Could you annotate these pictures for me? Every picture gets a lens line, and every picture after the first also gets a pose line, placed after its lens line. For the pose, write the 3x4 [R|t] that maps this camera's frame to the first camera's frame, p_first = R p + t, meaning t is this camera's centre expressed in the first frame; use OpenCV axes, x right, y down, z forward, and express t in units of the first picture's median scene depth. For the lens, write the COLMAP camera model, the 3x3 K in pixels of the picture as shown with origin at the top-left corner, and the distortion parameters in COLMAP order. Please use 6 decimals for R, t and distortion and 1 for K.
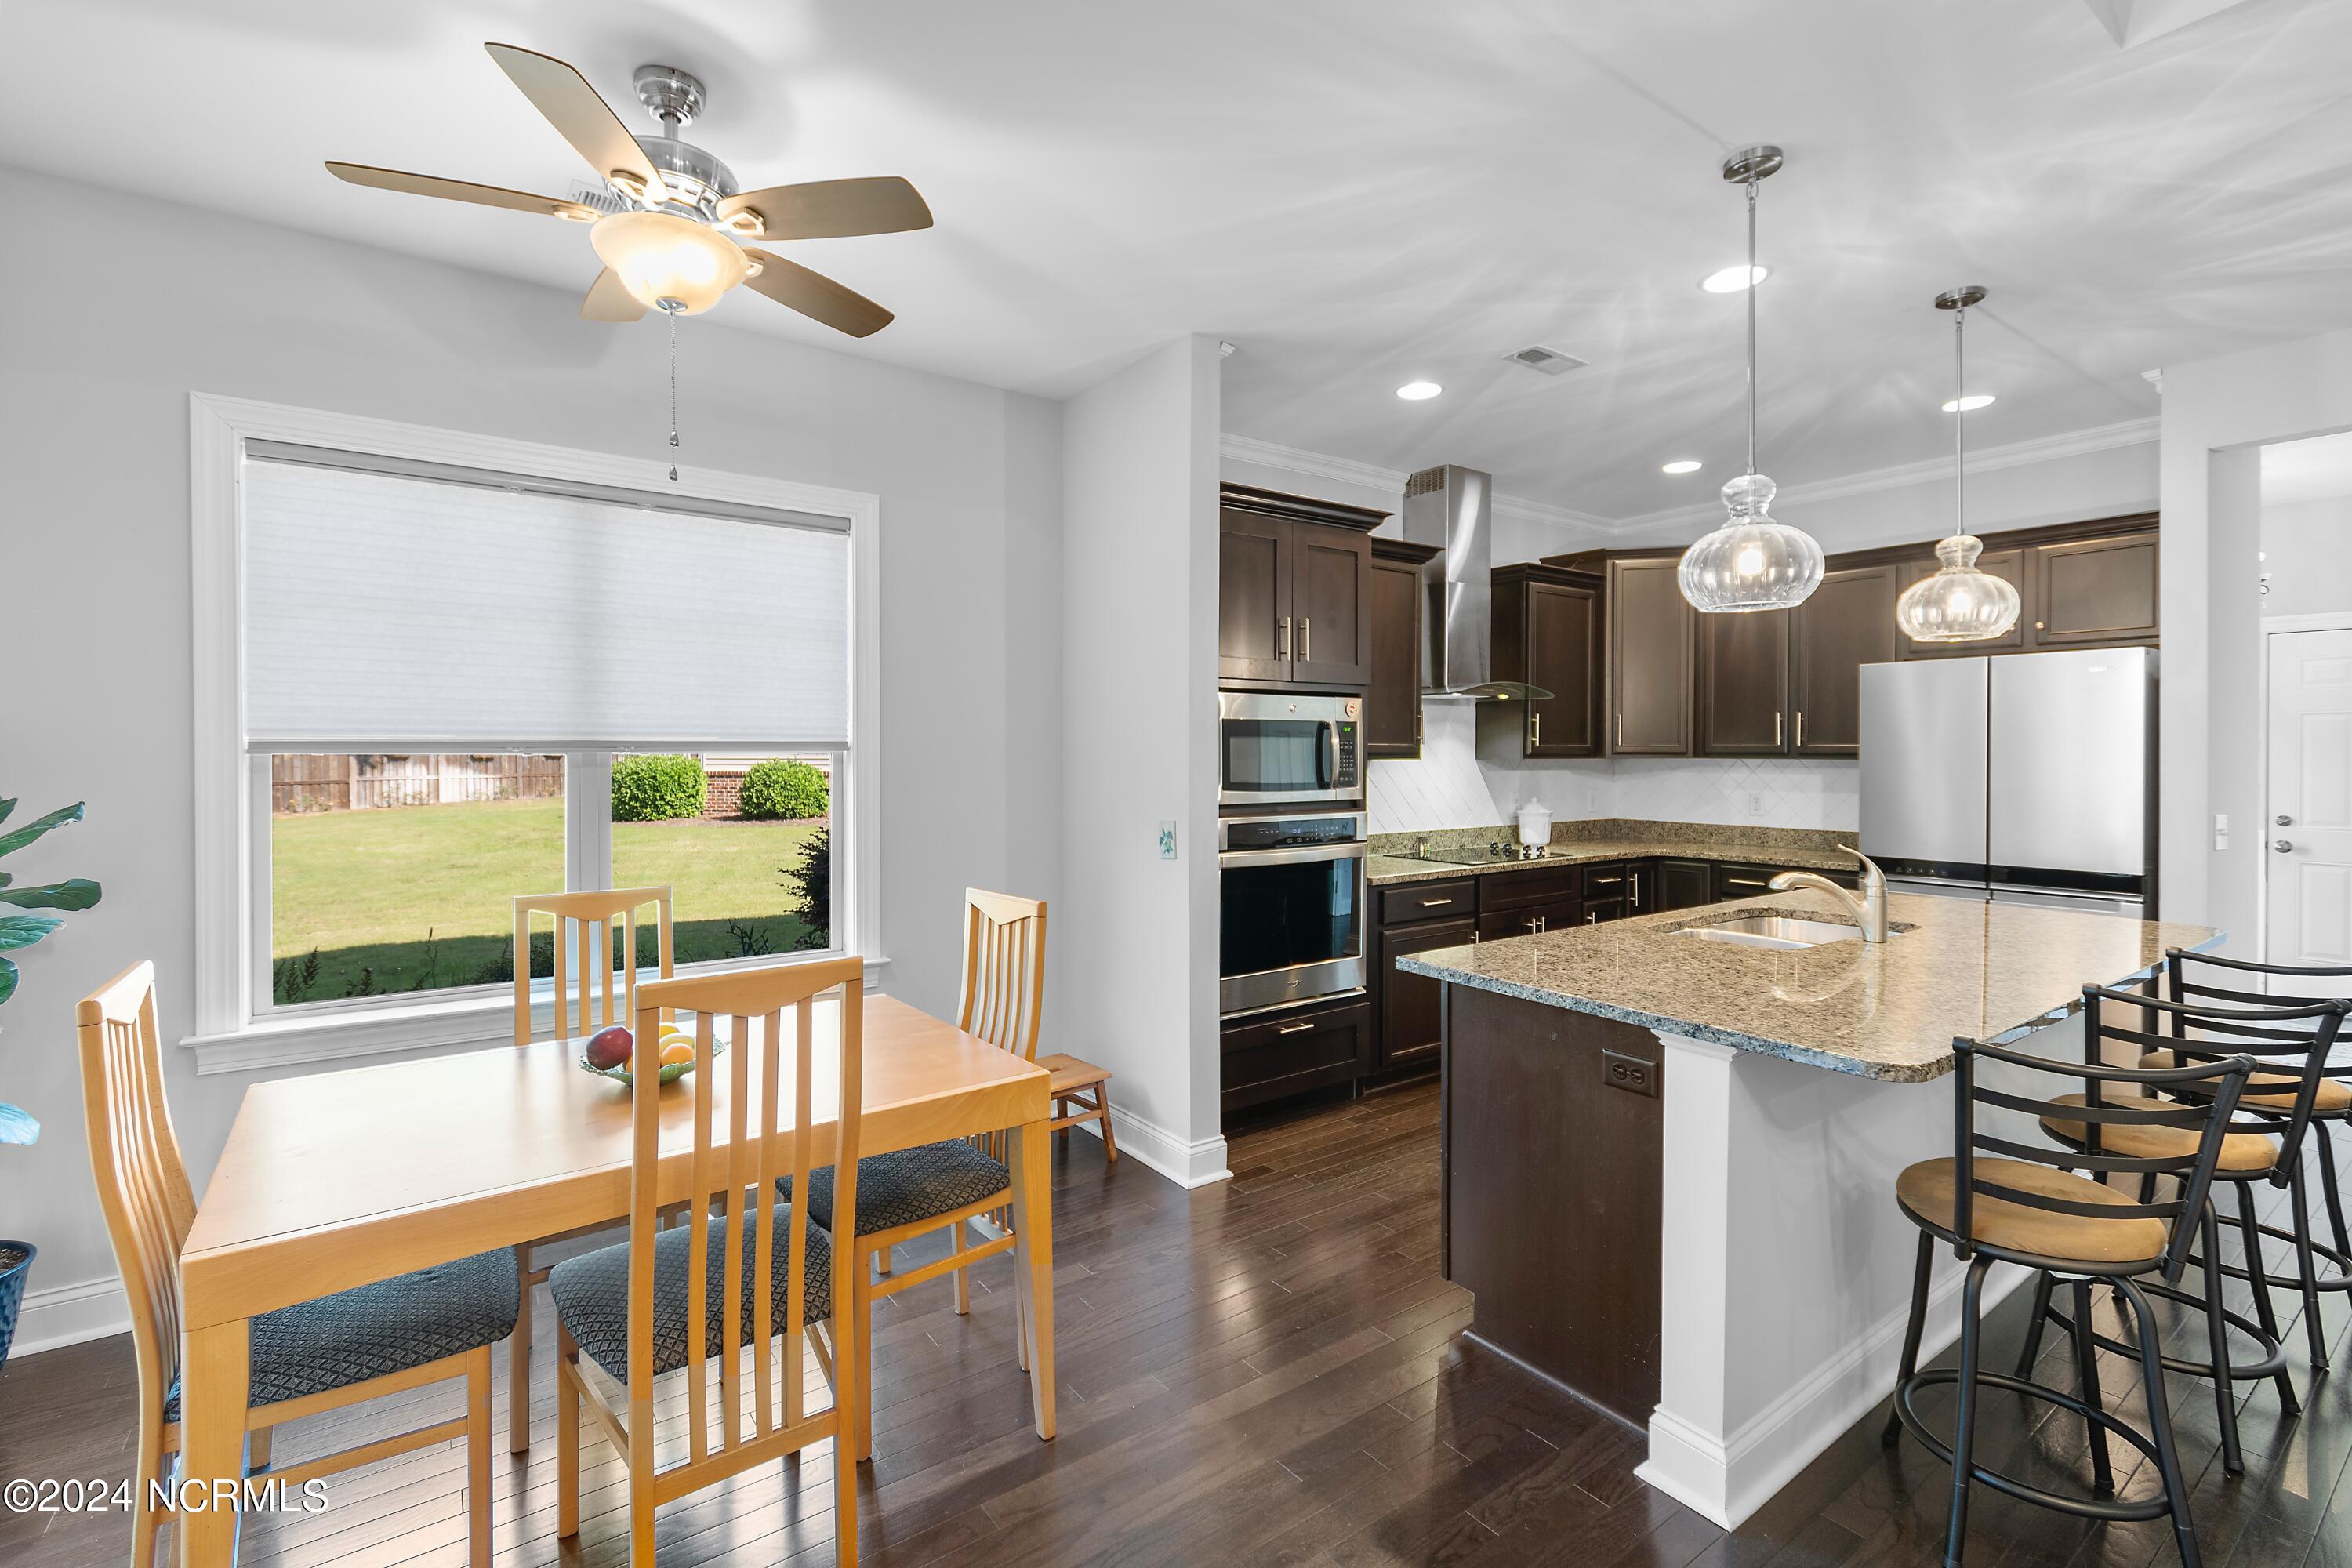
lens RADIAL K [[1047.2, 0, 1162.1], [0, 1047.2, 758.5], [0, 0, 1]] dist [-0.000617, -0.000084]
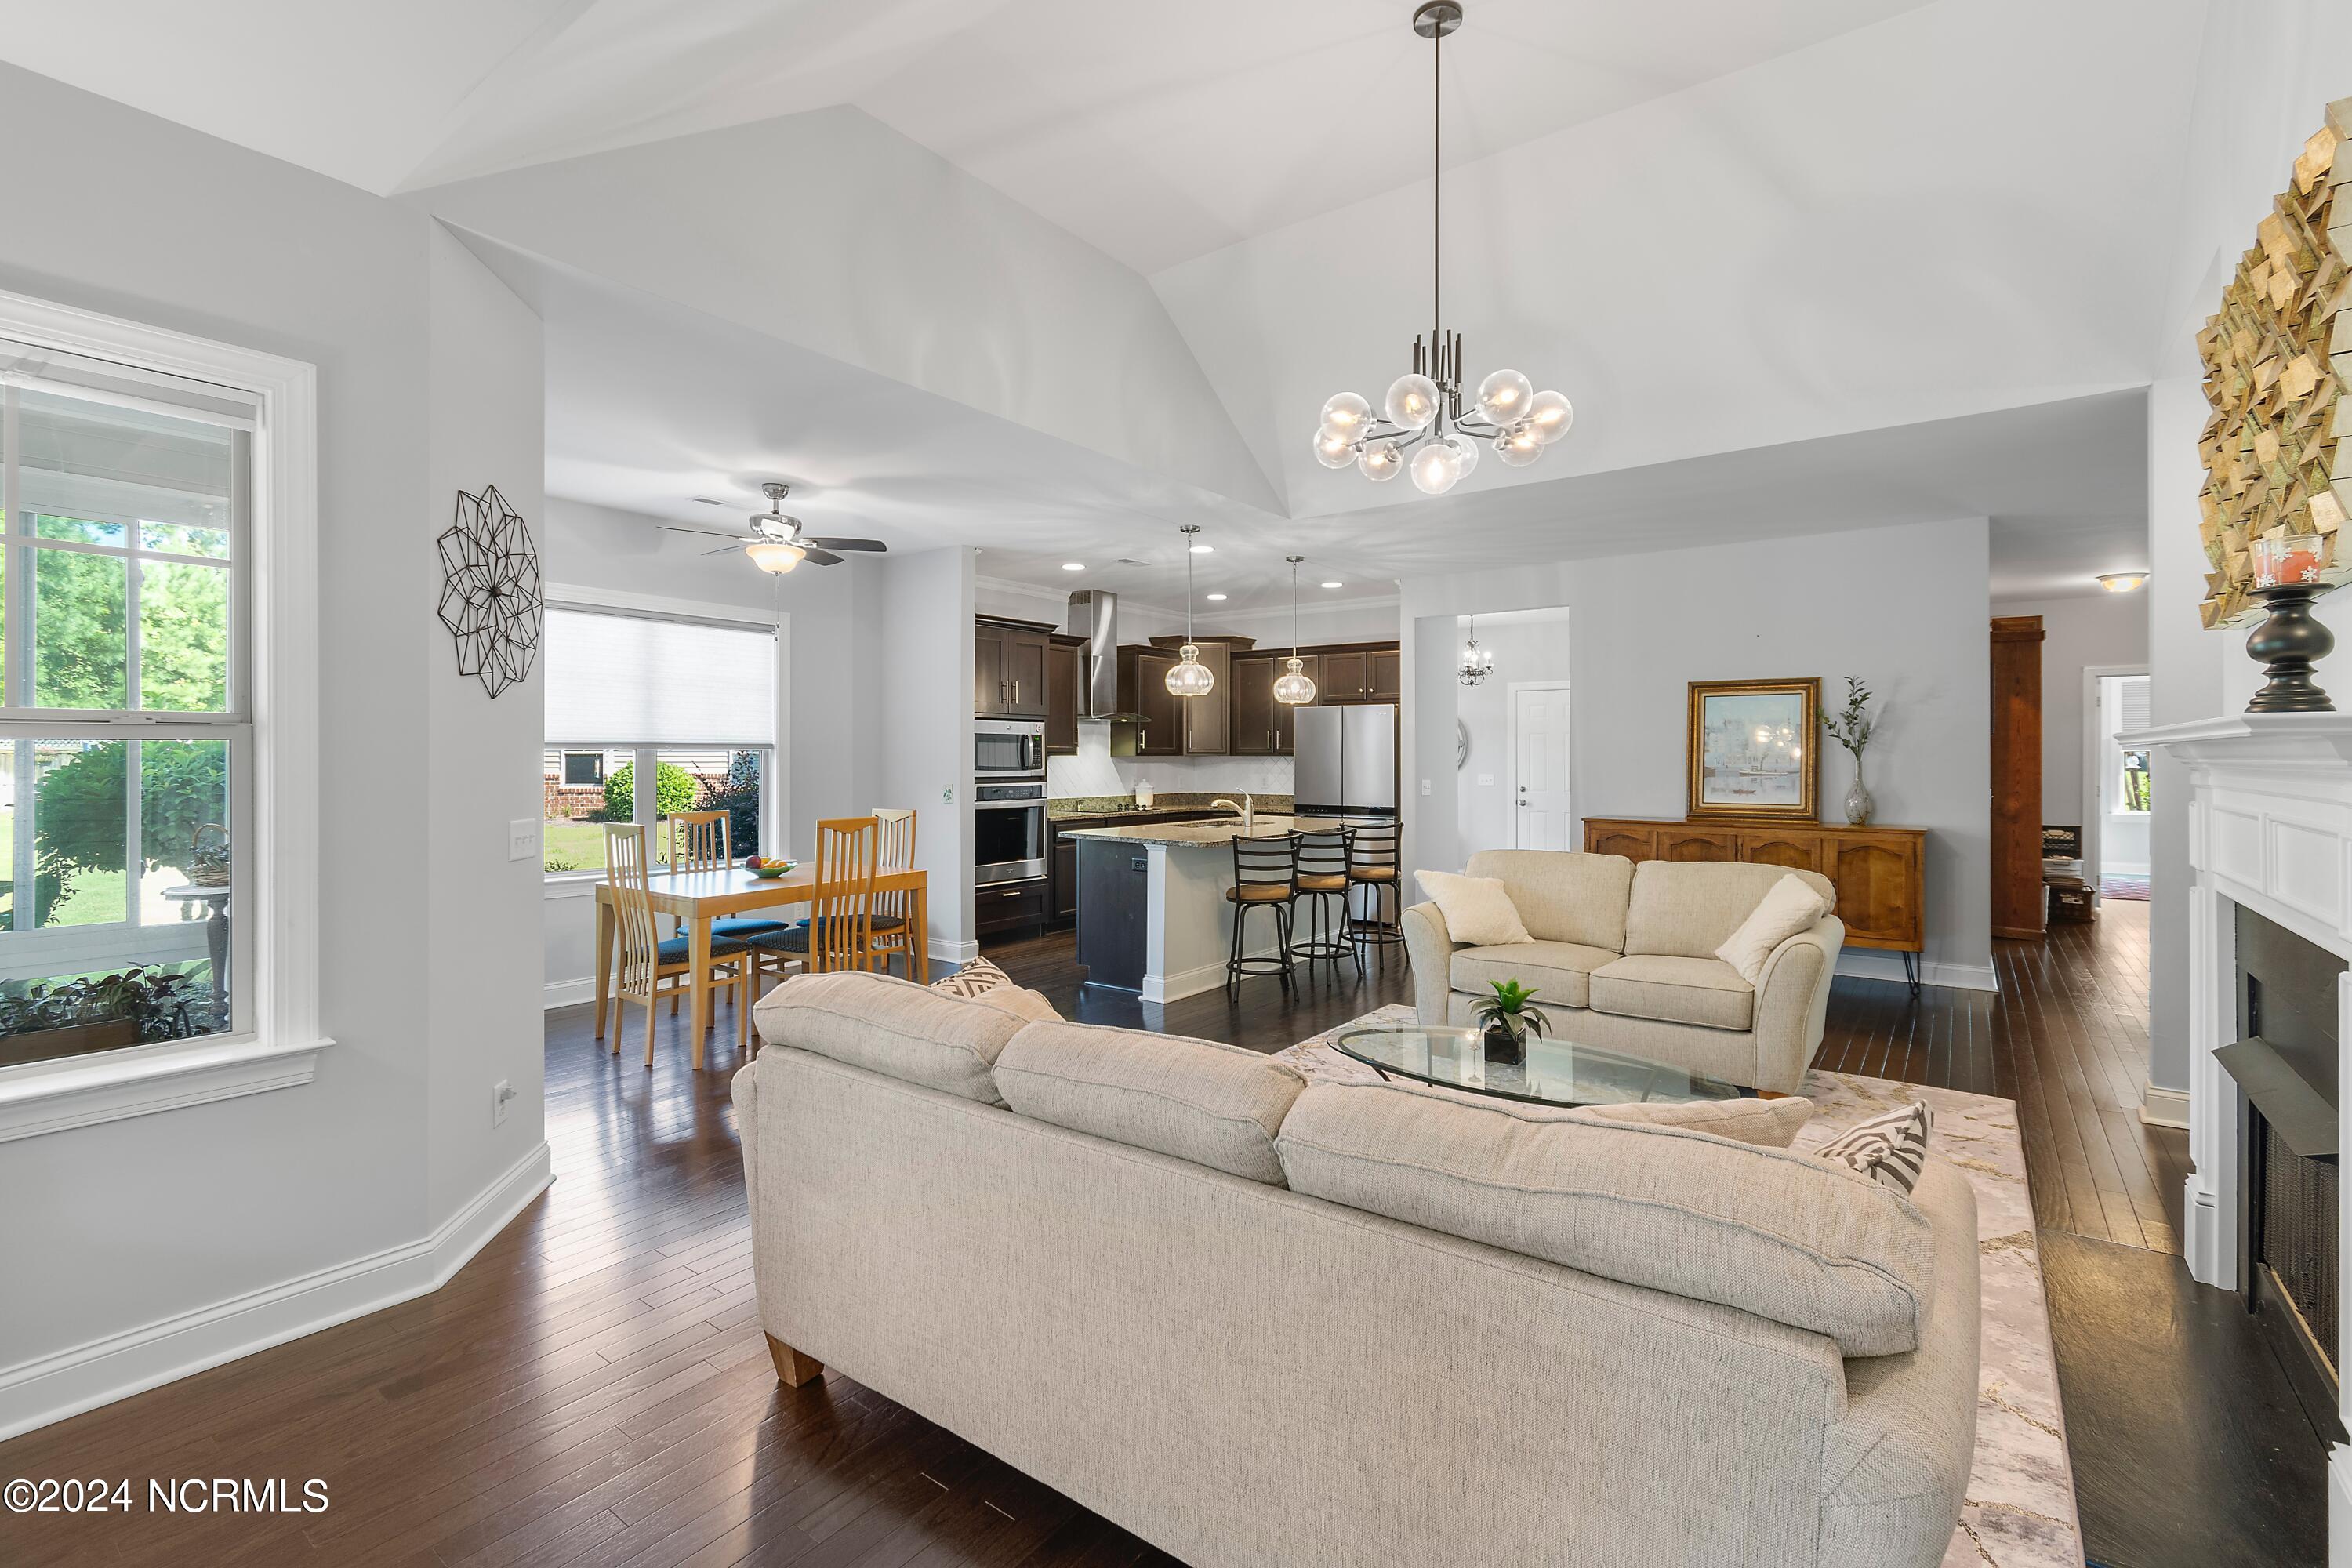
lens RADIAL K [[1057.0, 0, 1178.1], [0, 1057.0, 751.8], [0, 0, 1]] dist [-0.000808, -0.000051]
pose [[0.951270, 0.002281, 0.308351, -0.175265], [0.001430, 0.999929, -0.011809, 0.019385], [-0.308356, 0.011675, 0.951199, -0.928092]]
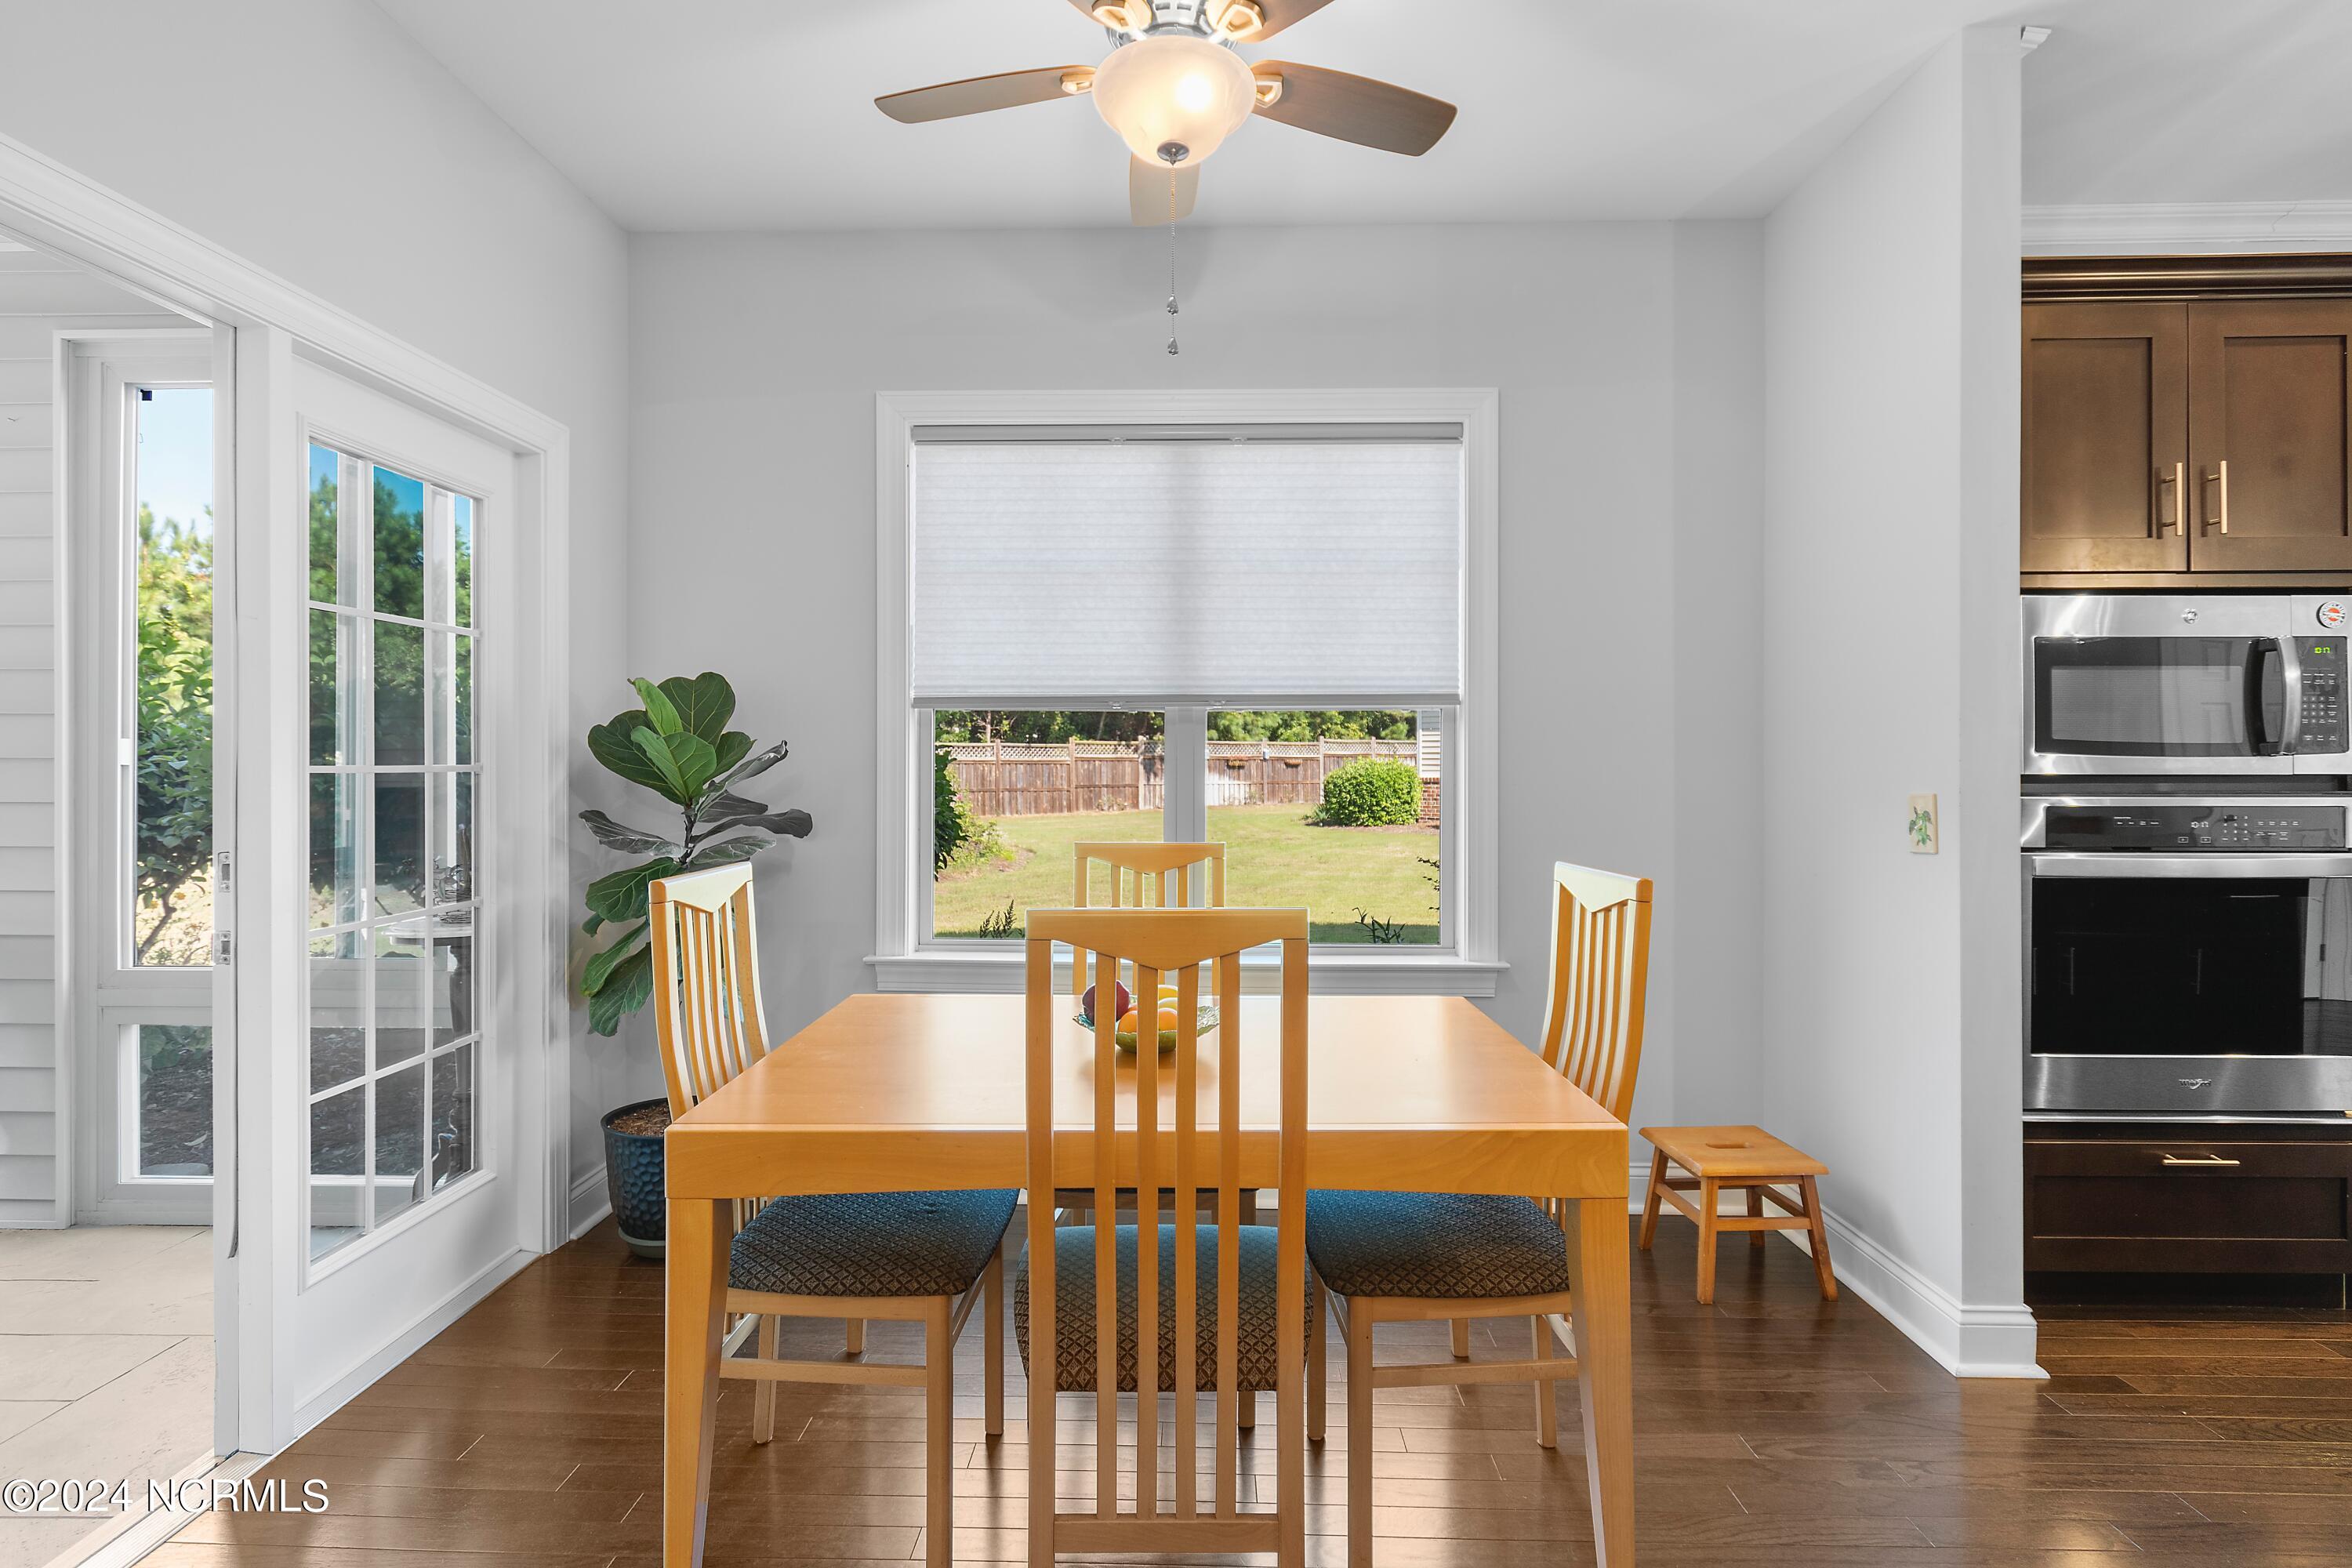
lens RADIAL K [[1125.2, 0, 1169.7], [0, 1125.2, 763.8], [0, 0, 1]] dist [0.002496, -0.004758]
pose [[0.794074, -0.000050, -0.607822, 0.051968], [-0.006547, 0.999941, -0.008635, 0.043824], [0.607786, 0.010836, 0.794027, 0.145968]]
